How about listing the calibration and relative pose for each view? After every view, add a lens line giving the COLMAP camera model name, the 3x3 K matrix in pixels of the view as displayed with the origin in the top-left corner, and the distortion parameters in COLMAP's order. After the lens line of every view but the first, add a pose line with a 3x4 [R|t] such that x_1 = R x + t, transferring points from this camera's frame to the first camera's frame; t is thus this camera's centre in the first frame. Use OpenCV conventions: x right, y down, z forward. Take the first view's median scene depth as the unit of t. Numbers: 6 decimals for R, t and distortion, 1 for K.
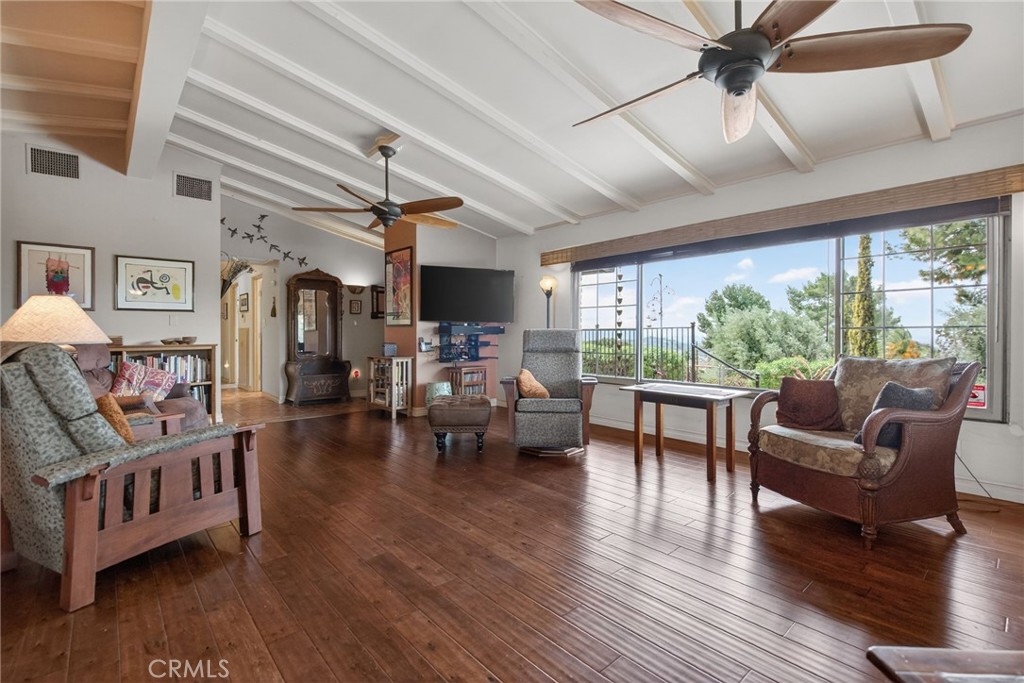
lens RADIAL K [[460.6, 0, 512.6], [0, 460.6, 343.4], [0, 0, 1]] dist [0.002855, -0.000070]
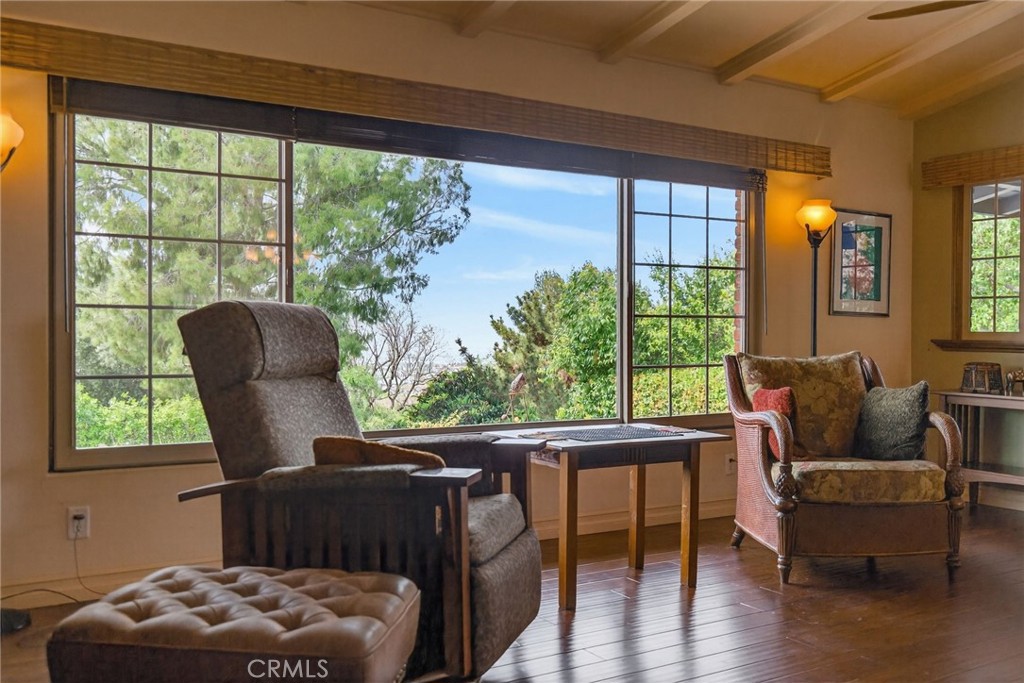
lens RADIAL K [[943.5, 0, 512.0], [0, 943.5, 341.5], [0, 0, 1]] dist [0.006656, 0.003124]
pose [[0.168982, -0.014909, 0.985506, -0.698286], [0.003147, 0.999889, 0.014587, -0.014587], [-0.985614, 0.000636, 0.169010, 0.984014]]
